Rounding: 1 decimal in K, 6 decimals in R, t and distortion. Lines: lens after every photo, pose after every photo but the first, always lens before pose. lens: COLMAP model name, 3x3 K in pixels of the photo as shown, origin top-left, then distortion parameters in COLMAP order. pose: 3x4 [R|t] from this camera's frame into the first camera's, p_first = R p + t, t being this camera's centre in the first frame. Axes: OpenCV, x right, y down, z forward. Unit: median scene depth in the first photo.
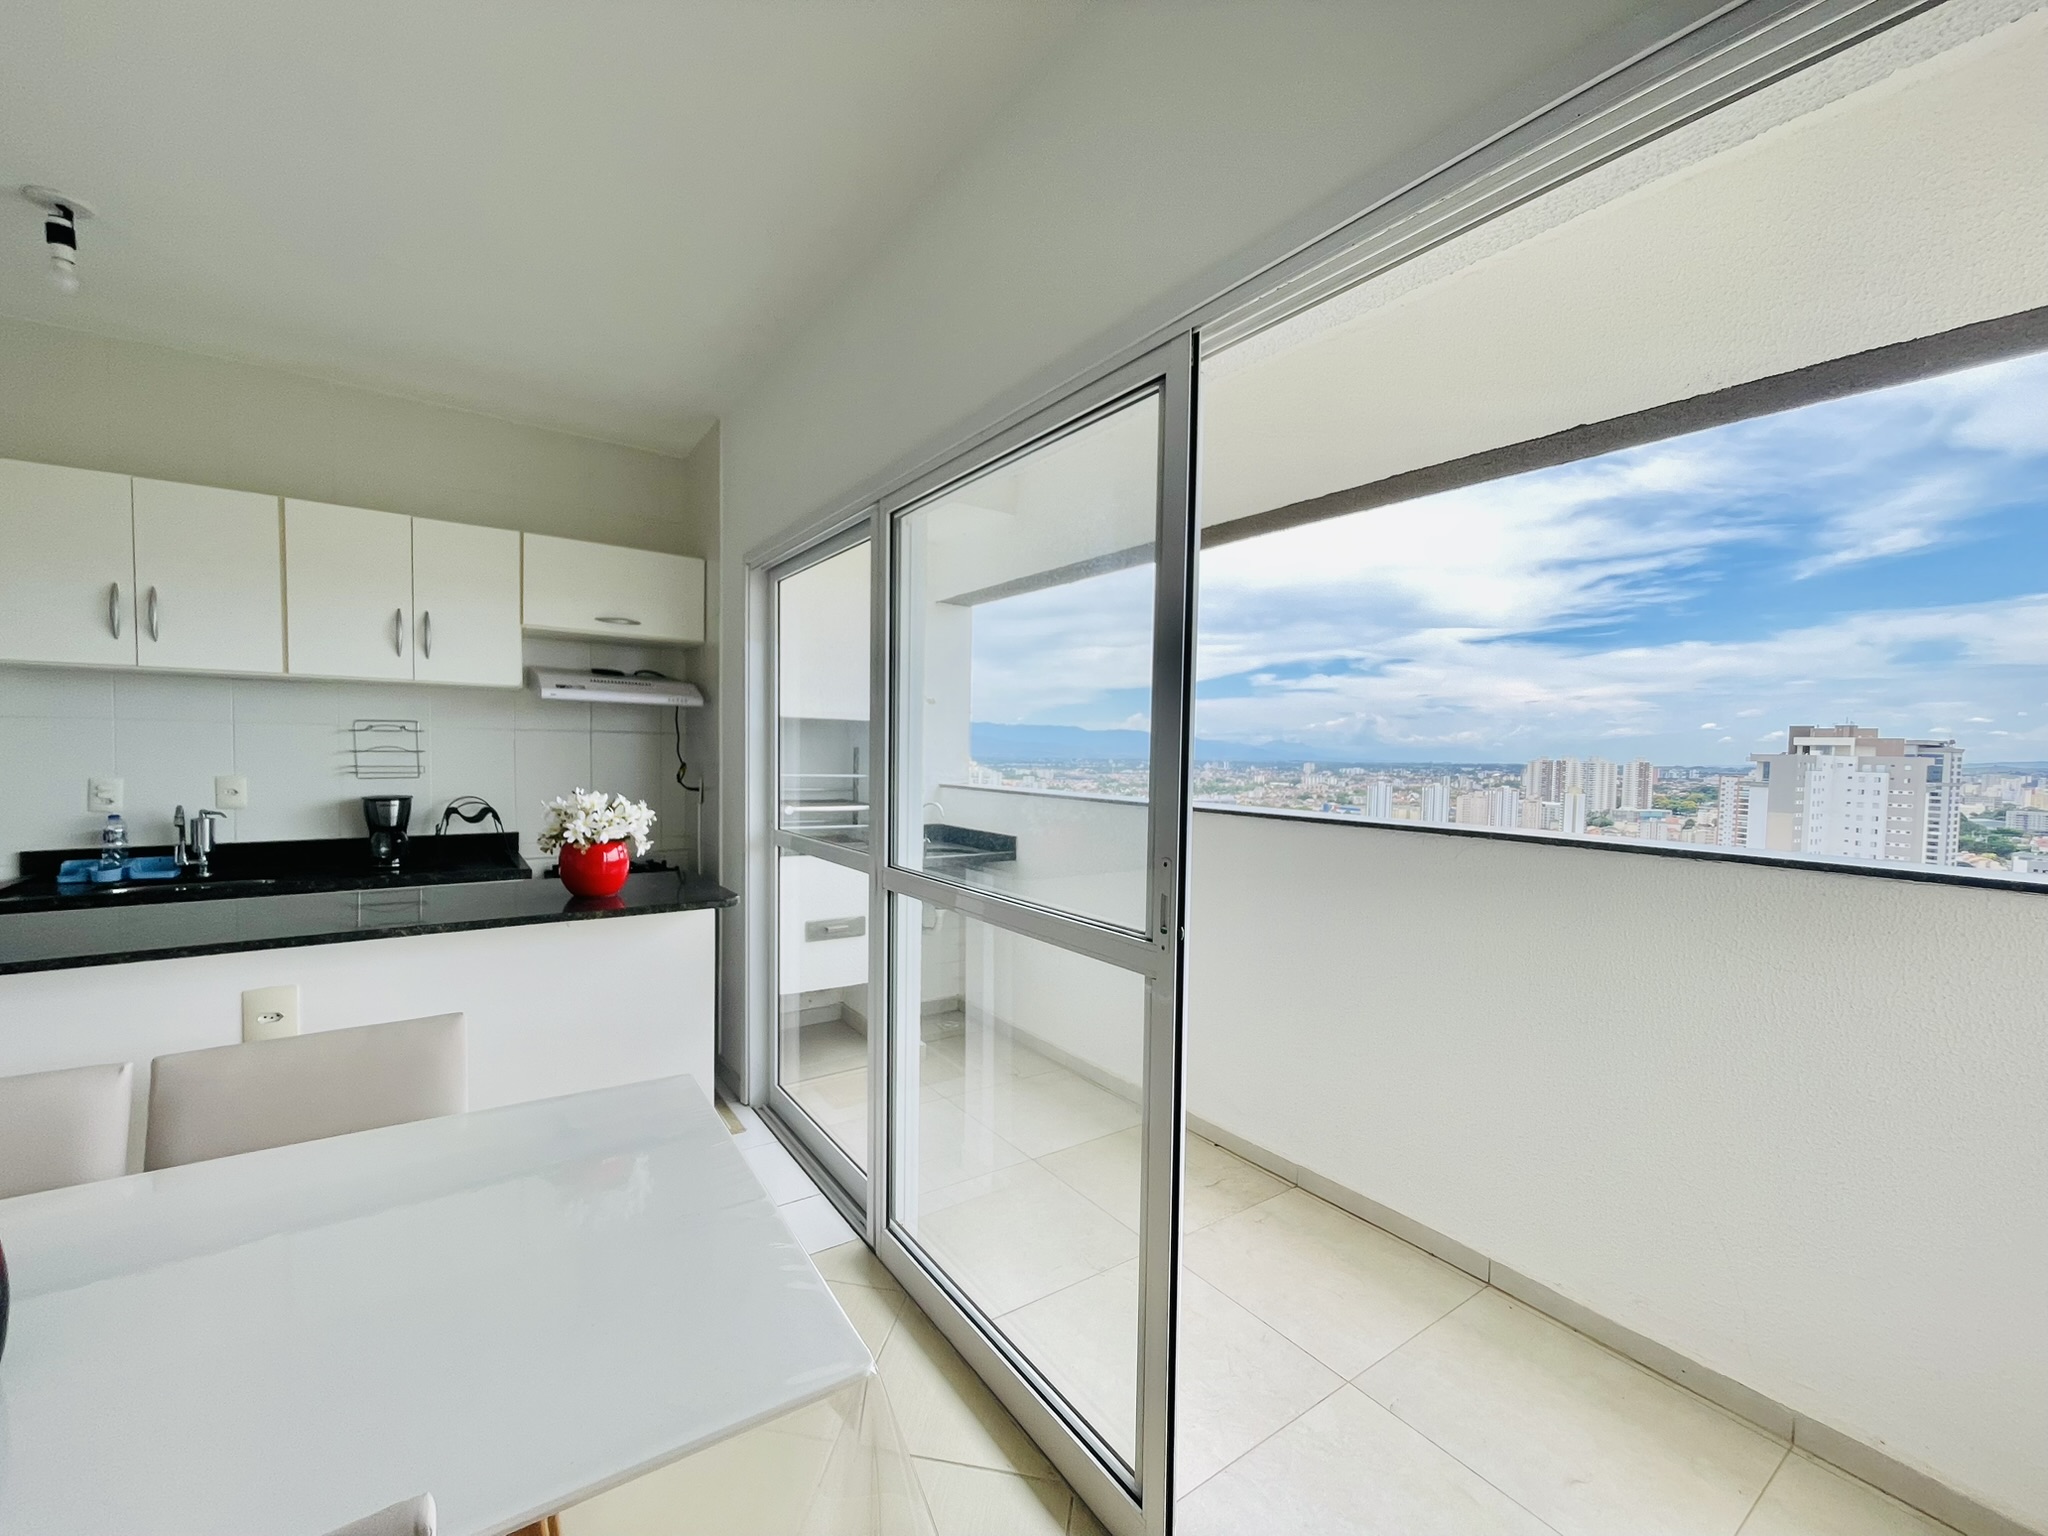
lens RADIAL K [[830.4, 0, 1018.4], [0, 830.4, 777.8], [0, 0, 1]] dist [-0.006562, 0.004921]
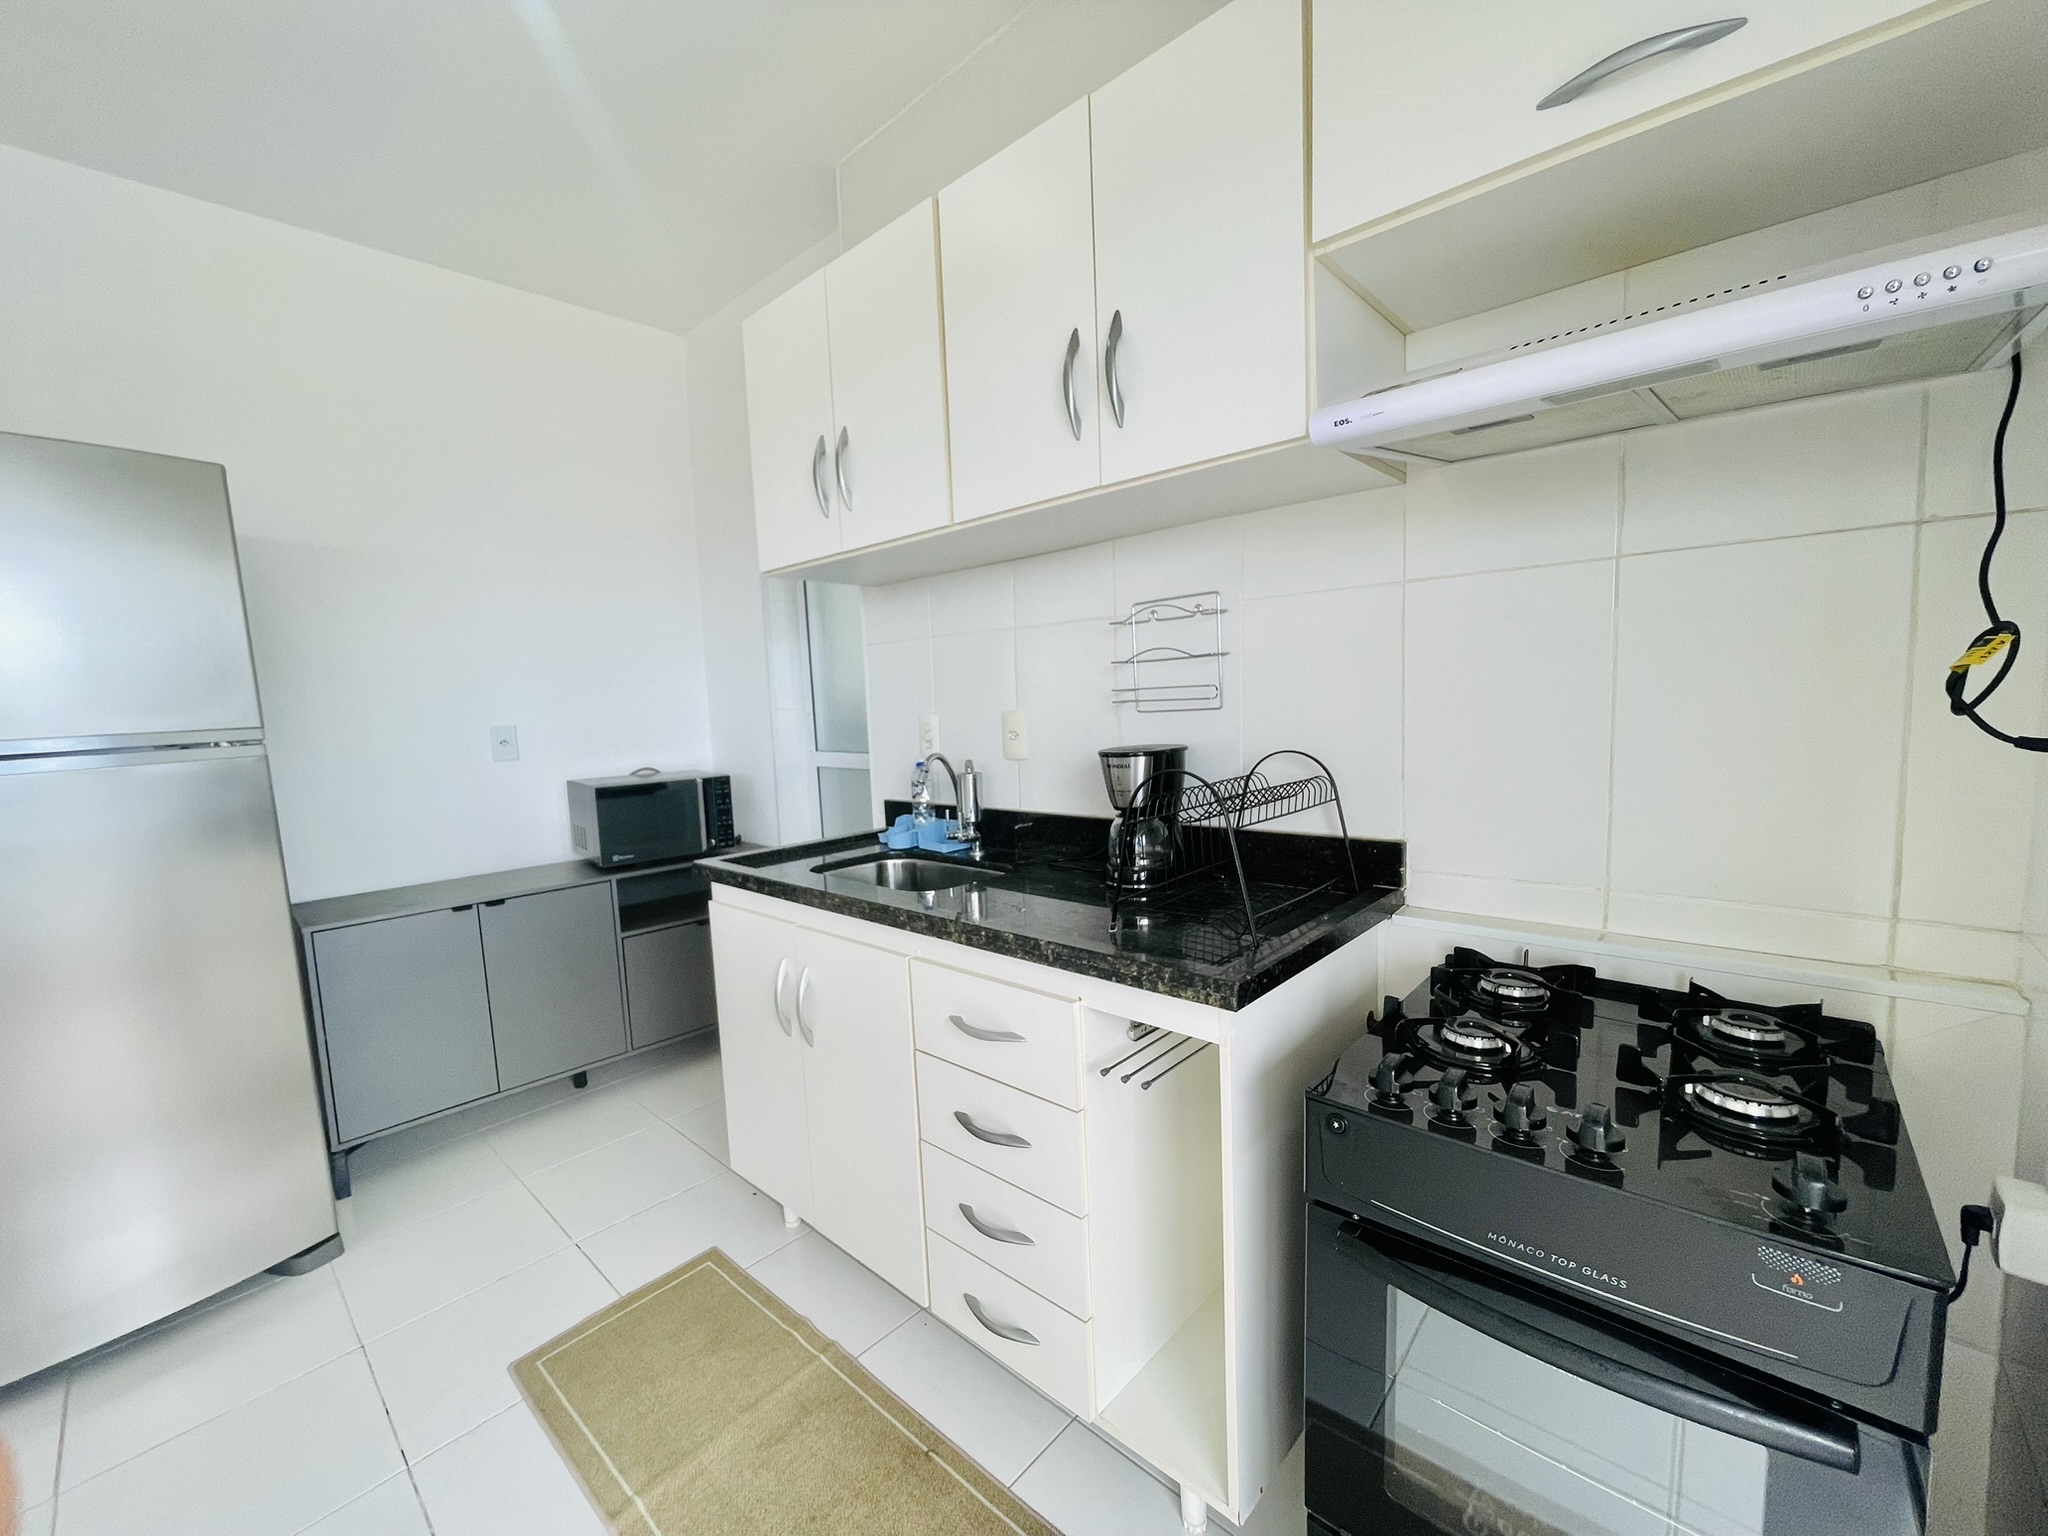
lens RADIAL K [[830.4, 0, 1016.2], [0, 830.4, 788.7], [0, 0, 1]] dist [-0.006562, 0.004921]
pose [[0.213612, 0.079217, -0.973702, -0.275928], [0.008874, 0.996508, 0.083019, 0.005527], [0.976878, -0.026375, 0.212163, 0.797005]]
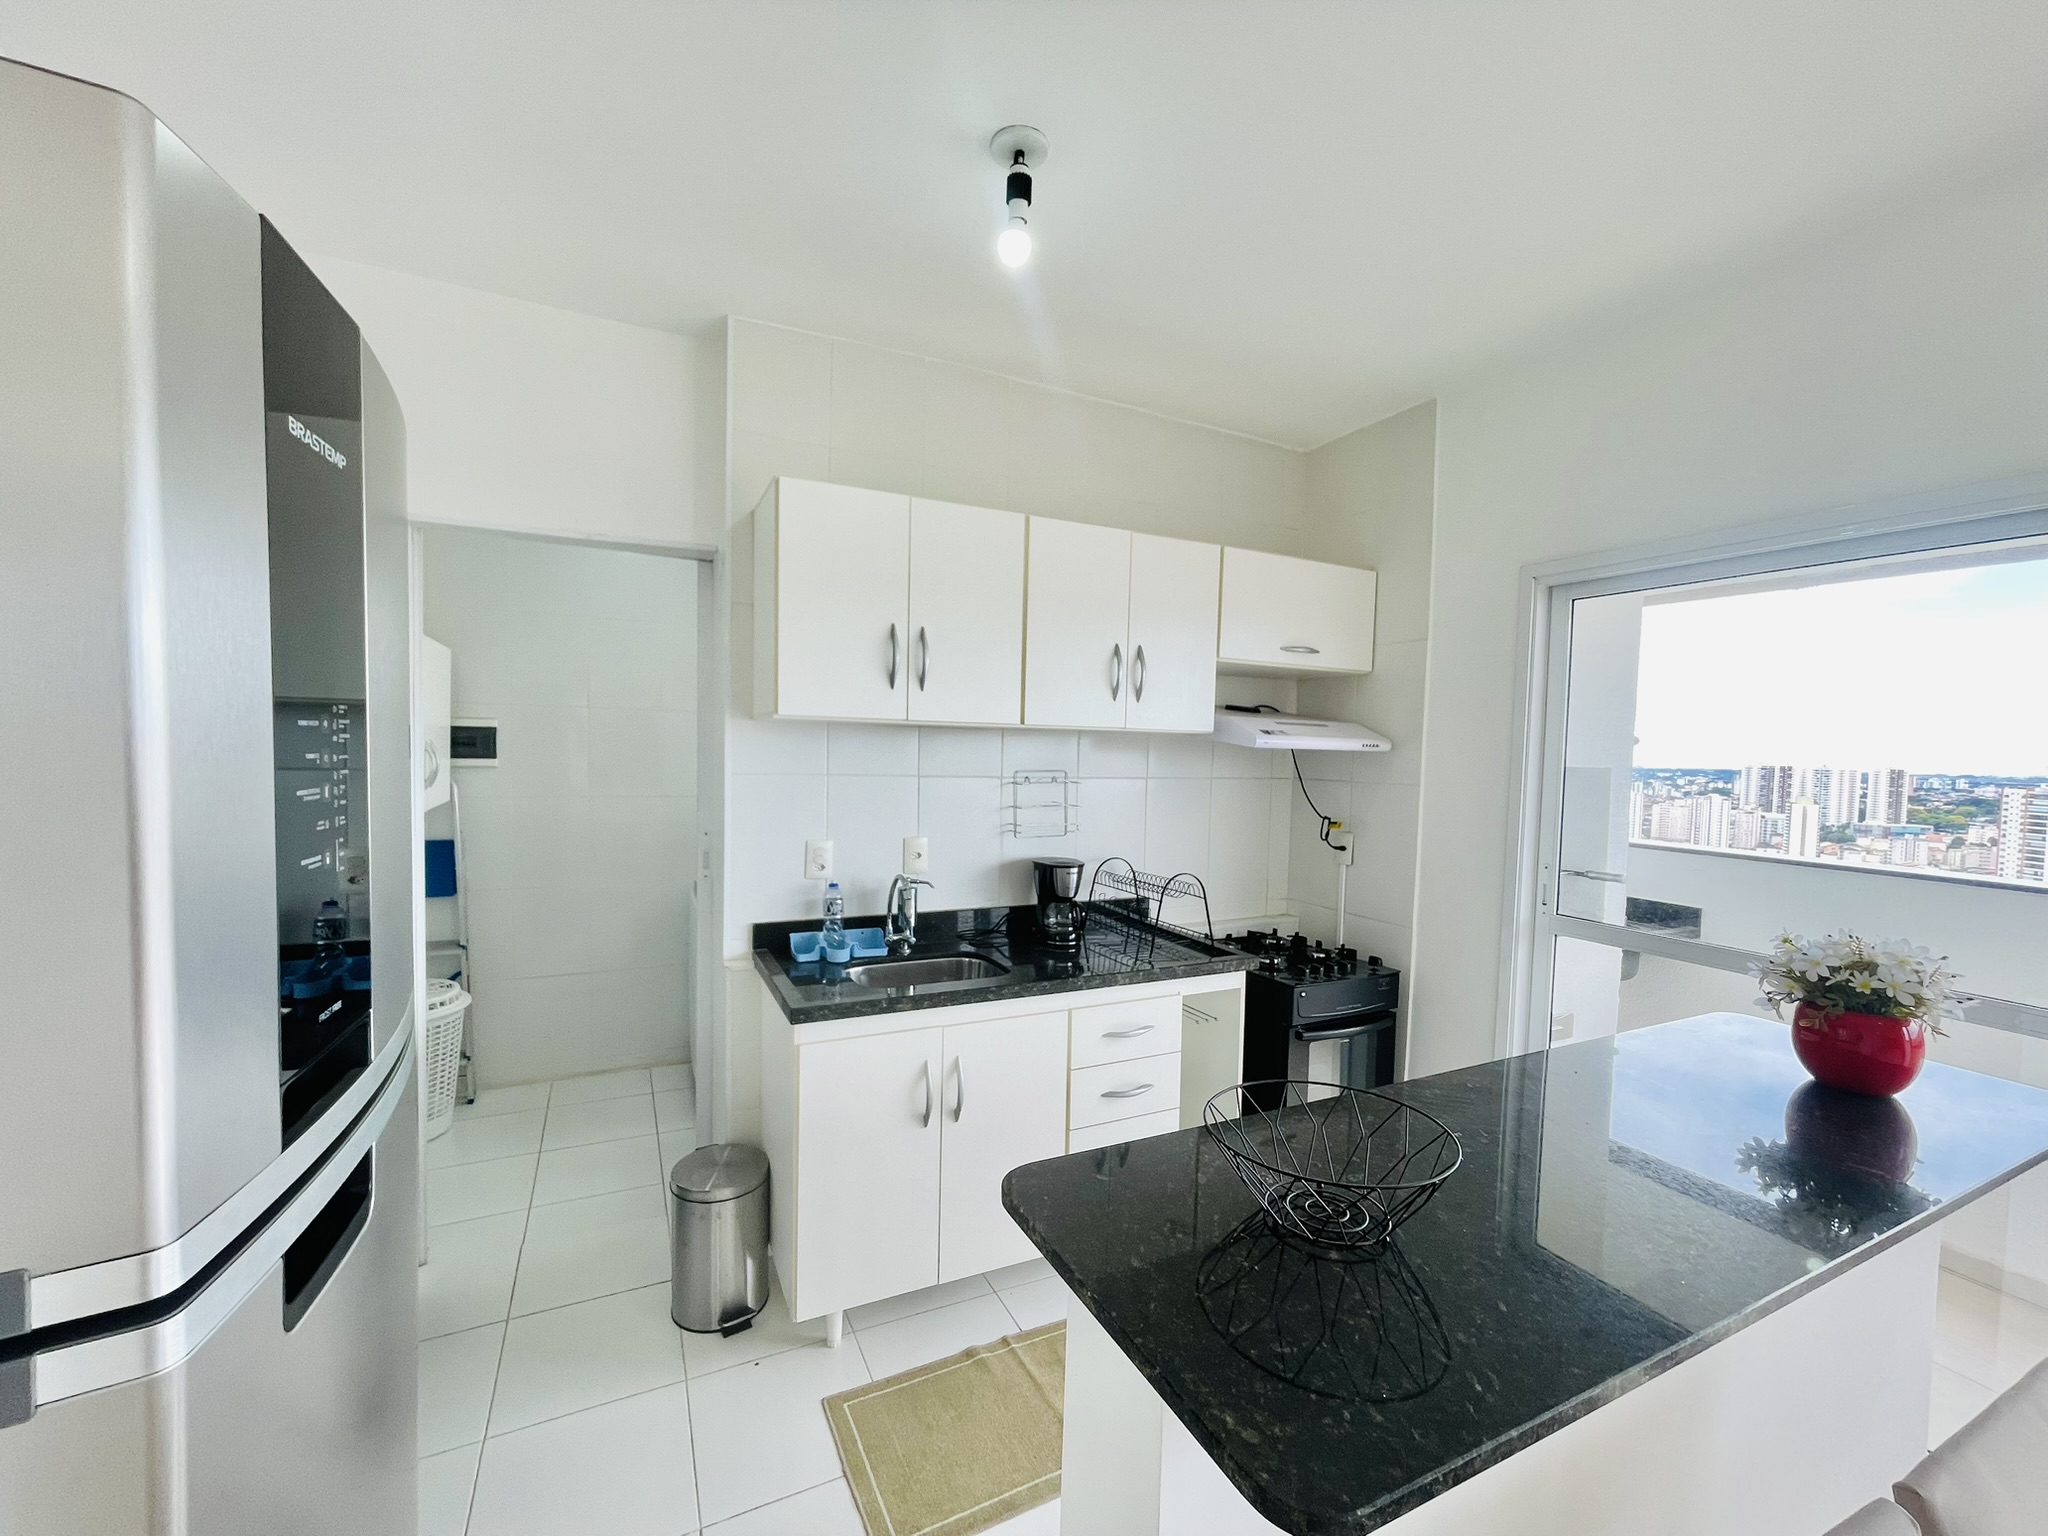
lens RADIAL K [[830.4, 0, 1014.1], [0, 830.4, 781.5], [0, 0, 1]] dist [-0.006562, 0.004921]
pose [[0.985835, 0.013171, -0.167202, -0.655386], [-0.012271, 0.999904, 0.006411, -0.062348], [0.167271, -0.004269, 0.985902, 0.138284]]
